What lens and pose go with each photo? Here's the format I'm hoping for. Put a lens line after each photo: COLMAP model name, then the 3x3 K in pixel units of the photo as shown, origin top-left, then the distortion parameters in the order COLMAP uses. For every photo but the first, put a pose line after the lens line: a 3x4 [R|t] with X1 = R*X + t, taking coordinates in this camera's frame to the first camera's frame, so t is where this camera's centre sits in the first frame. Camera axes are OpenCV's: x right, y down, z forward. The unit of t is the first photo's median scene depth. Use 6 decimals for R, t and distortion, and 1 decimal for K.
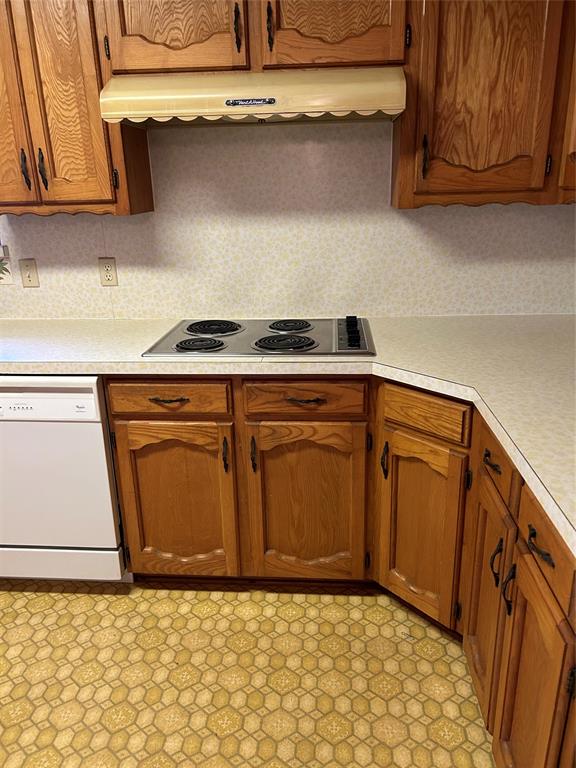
lens RADIAL K [[581.9, 0, 288.0], [0, 581.9, 384.0], [0, 0, 1]] dist [0.070264, -0.085103]
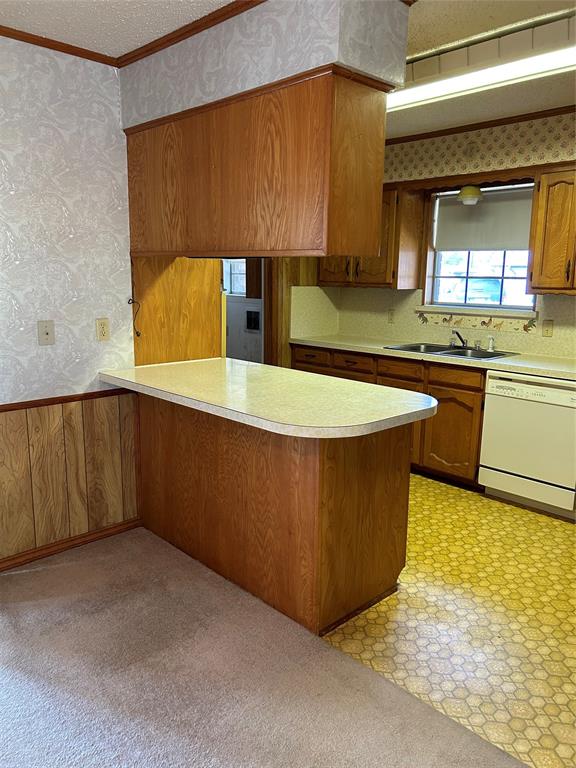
lens RADIAL K [[581.9, 0, 288.0], [0, 581.9, 384.0], [0, 0, 1]] dist [0.070264, -0.085103]
pose [[0.749922, 0.151870, -0.643857, 0.137408], [-0.239864, 0.969481, -0.050702, 0.285364], [0.616507, 0.192461, 0.763464, -0.885106]]
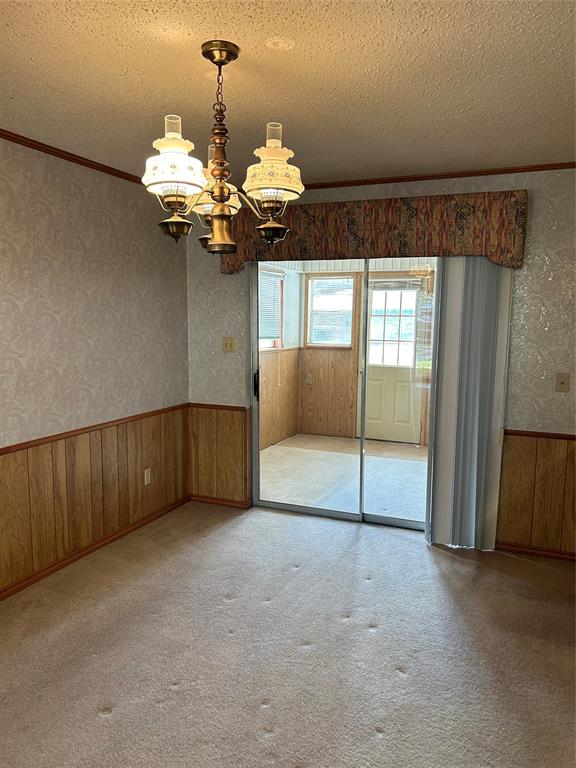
lens RADIAL K [[591.0, 0, 288.0], [0, 591.0, 384.0], [0, 0, 1]] dist [0.075909, -0.088029]
pose [[-0.324000, 0.133978, -0.936522, 0.791157], [-0.309680, 0.920365, 0.238804, 0.054200], [0.893936, 0.367395, -0.256708, -0.461641]]
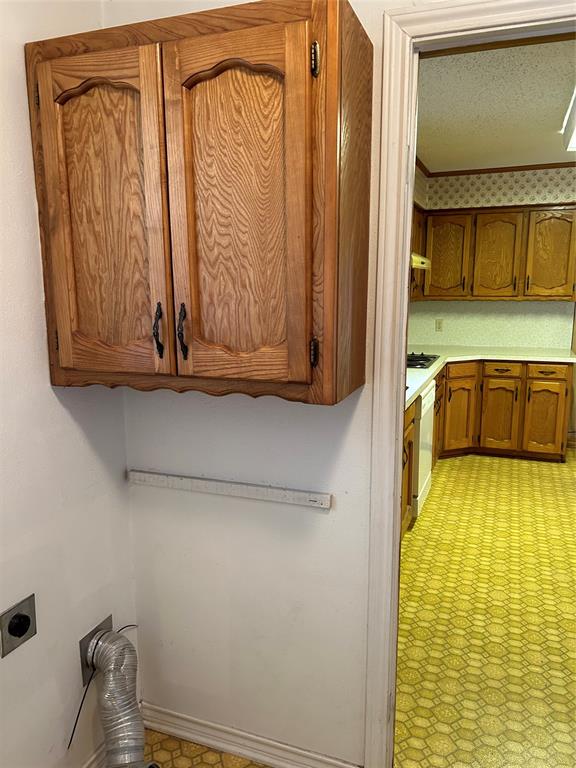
lens RADIAL K [[591.0, 0, 288.0], [0, 591.0, 384.0], [0, 0, 1]] dist [0.075909, -0.088029]
pose [[0.283730, -0.145895, 0.947740, -2.453201], [0.306806, 0.950215, 0.054426, -0.271091], [-0.908497, 0.275330, 0.314366, 0.771565]]
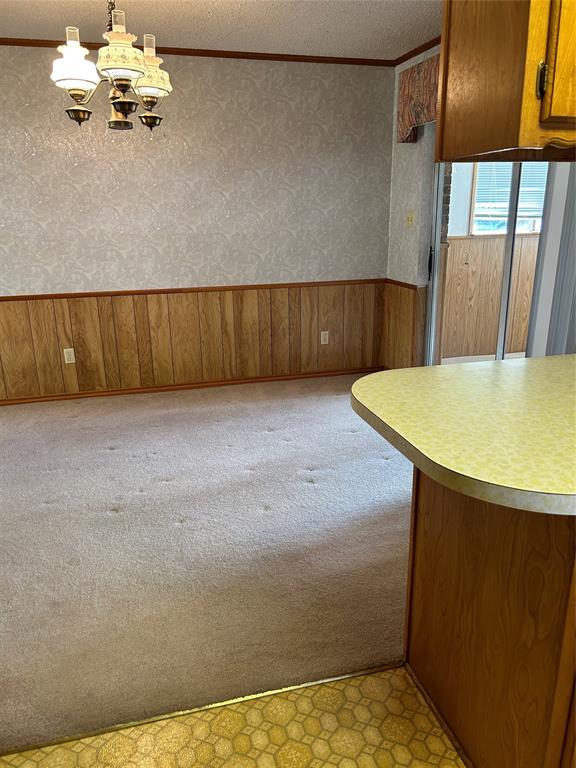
lens RADIAL K [[581.9, 0, 288.0], [0, 581.9, 384.0], [0, 0, 1]] dist [0.070264, -0.085103]
pose [[-0.939675, 0.130964, -0.316007, -0.095432], [-0.077678, 0.817977, 0.569982, -0.198670], [0.333133, 0.560144, -0.758459, 0.603218]]
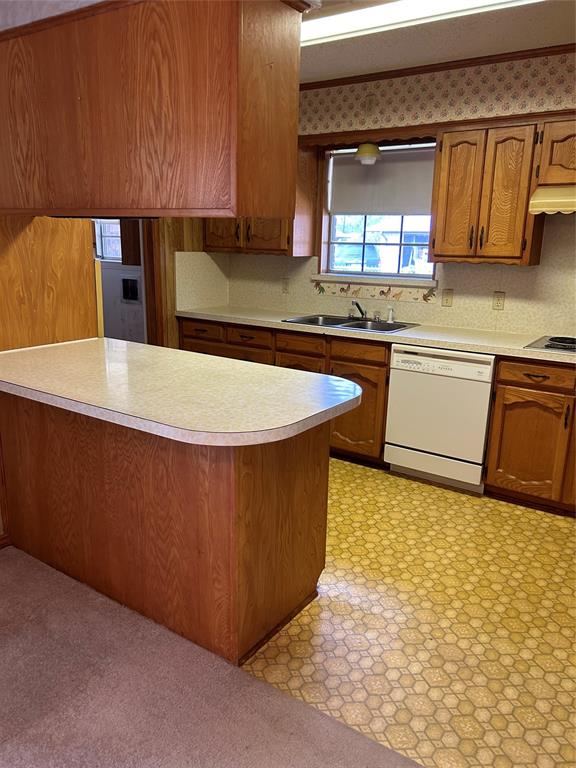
lens RADIAL K [[583.3, 0, 284.9], [0, 583.3, 389.3], [0, 0, 1]] dist [0.049103, -0.049511]
pose [[0.867961, 0.159216, -0.470419, -0.032010], [-0.195358, 0.980313, -0.028657, 0.243059], [0.456595, 0.116773, 0.881978, -0.761418]]
